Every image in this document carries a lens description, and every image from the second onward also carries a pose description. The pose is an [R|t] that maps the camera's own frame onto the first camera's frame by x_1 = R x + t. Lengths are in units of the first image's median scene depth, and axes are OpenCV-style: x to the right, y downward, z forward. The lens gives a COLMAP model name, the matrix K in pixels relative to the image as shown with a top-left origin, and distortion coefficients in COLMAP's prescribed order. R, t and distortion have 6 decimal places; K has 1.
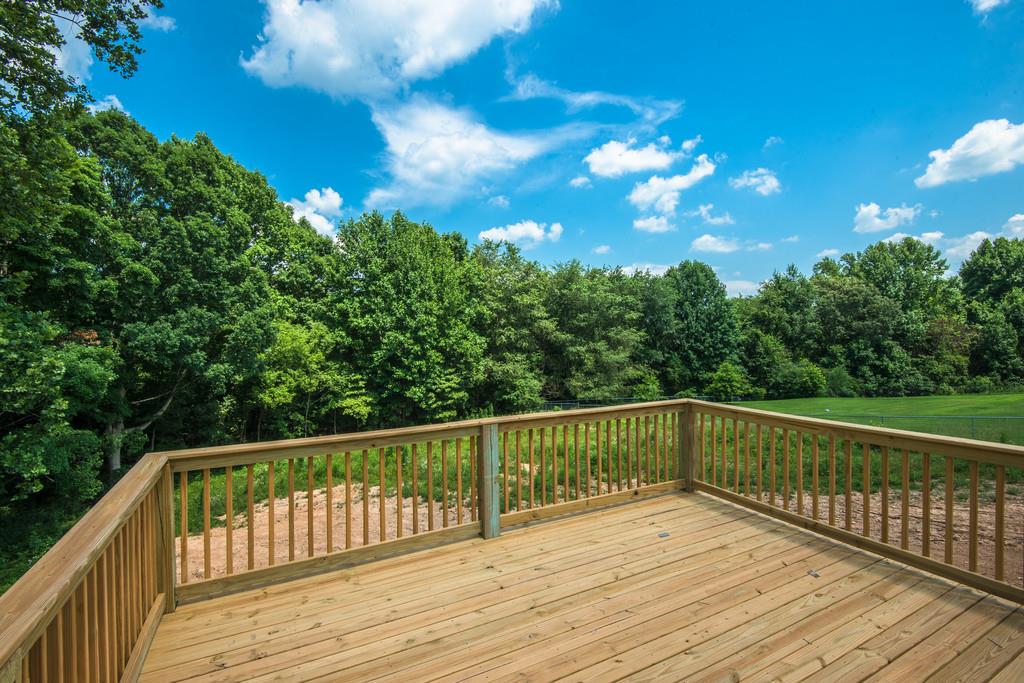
lens RADIAL K [[463.1, 0, 512.2], [0, 463.1, 336.8], [0, 0, 1]] dist [0.012621, -0.013699]
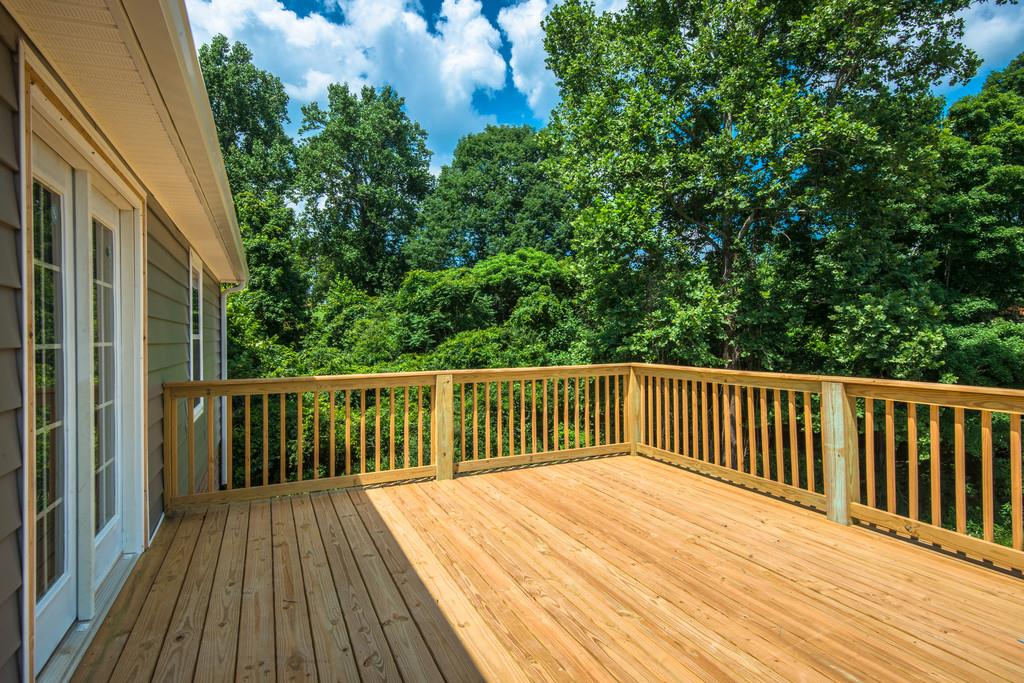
lens RADIAL K [[536.8, 0, 502.3], [0, 536.8, 340.2], [0, 0, 1]] dist [0.012238, -0.002965]
pose [[-0.069043, 0.023722, -0.997332, 0.090357], [0.014454, 0.999636, 0.022776, 0.007975], [0.997509, -0.012843, -0.069361, 0.046081]]
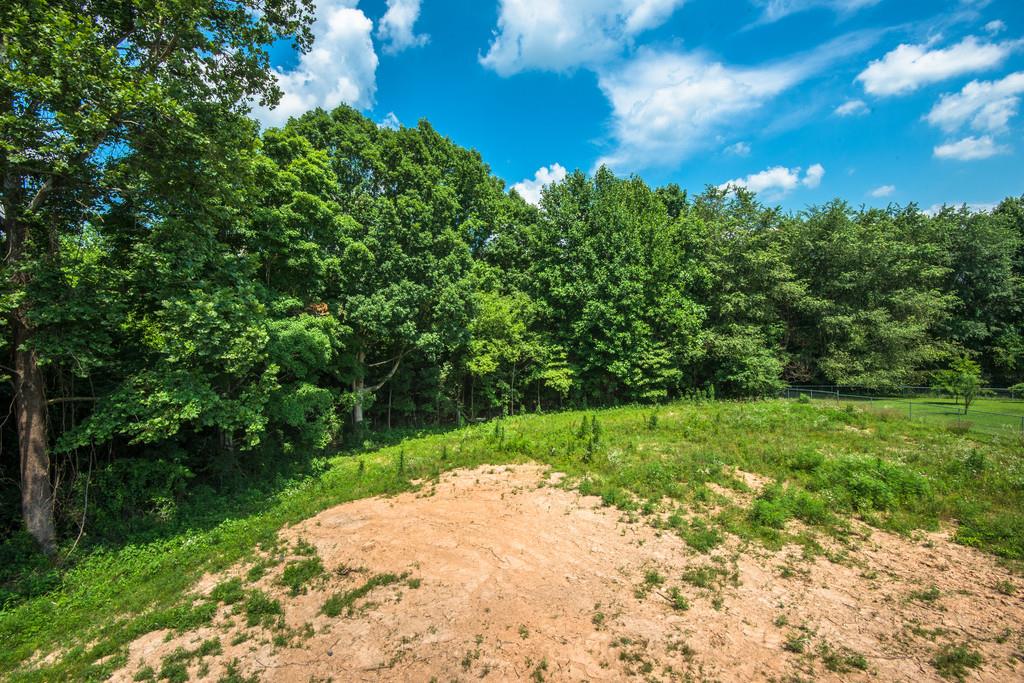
lens RADIAL K [[463.1, 0, 510.3], [0, 463.1, 334.5], [0, 0, 1]] dist [0.012621, -0.013699]
pose [[0.887985, 0.017625, -0.459535, 0.017322], [0.010850, 0.998184, 0.059250, 0.000220], [0.459745, -0.057599, 0.886181, 0.102039]]
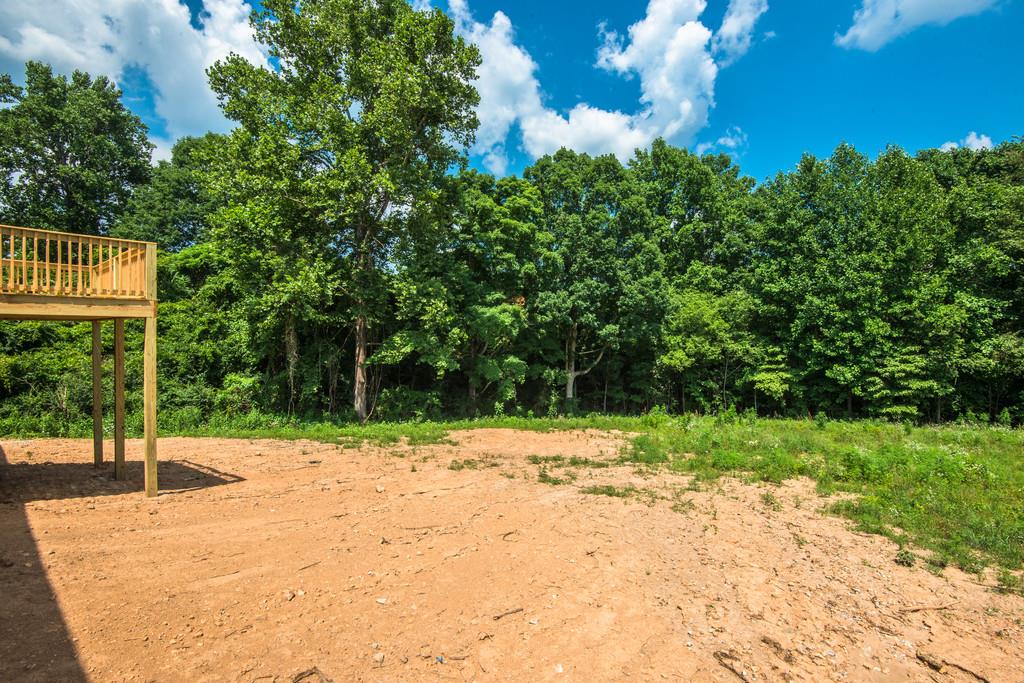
lens RADIAL K [[463.1, 0, 507.7], [0, 463.1, 333.3], [0, 0, 1]] dist [0.012621, -0.013699]
pose [[0.388106, 0.011915, -0.921538, 0.280539], [-0.007611, 0.999924, 0.009723, 0.050023], [0.921584, 0.003240, 0.388167, 0.182818]]
